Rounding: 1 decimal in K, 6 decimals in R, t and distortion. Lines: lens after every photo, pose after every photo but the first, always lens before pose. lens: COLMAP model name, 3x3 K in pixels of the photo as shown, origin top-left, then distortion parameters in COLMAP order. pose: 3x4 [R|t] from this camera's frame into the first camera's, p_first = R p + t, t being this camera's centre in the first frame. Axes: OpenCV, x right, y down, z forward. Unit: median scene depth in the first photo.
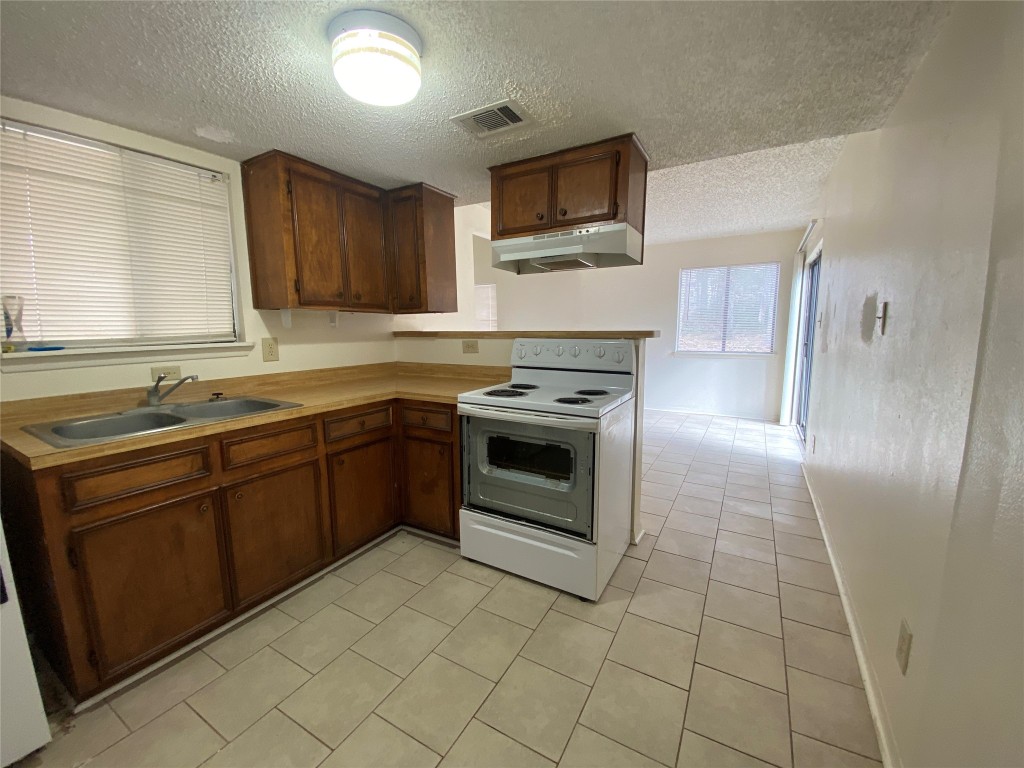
lens RADIAL K [[412.2, 0, 510.6], [0, 412.2, 384.9], [0, 0, 1]] dist [0.001072, -0.000116]
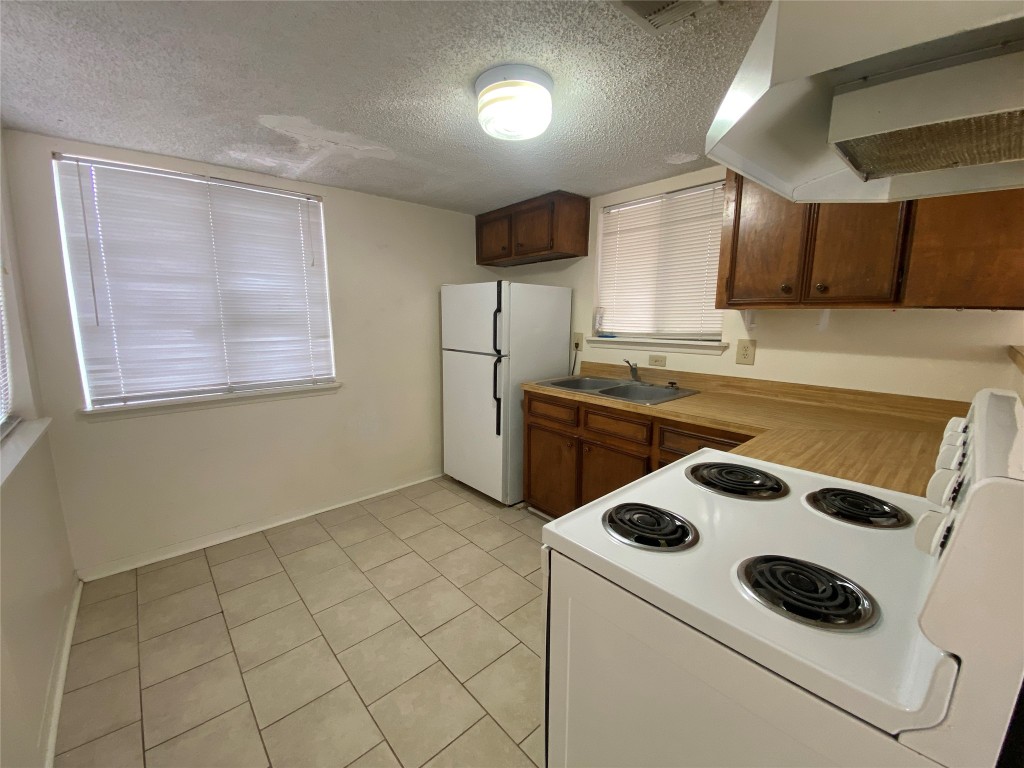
lens RADIAL K [[412.2, 0, 510.6], [0, 412.2, 384.9], [0, 0, 1]] dist [0.001072, -0.000116]
pose [[-0.303272, 0.168512, -0.937886, 0.573038], [-0.137298, 0.966242, 0.218004, -0.176336], [0.942961, 0.194884, -0.269898, 0.931363]]
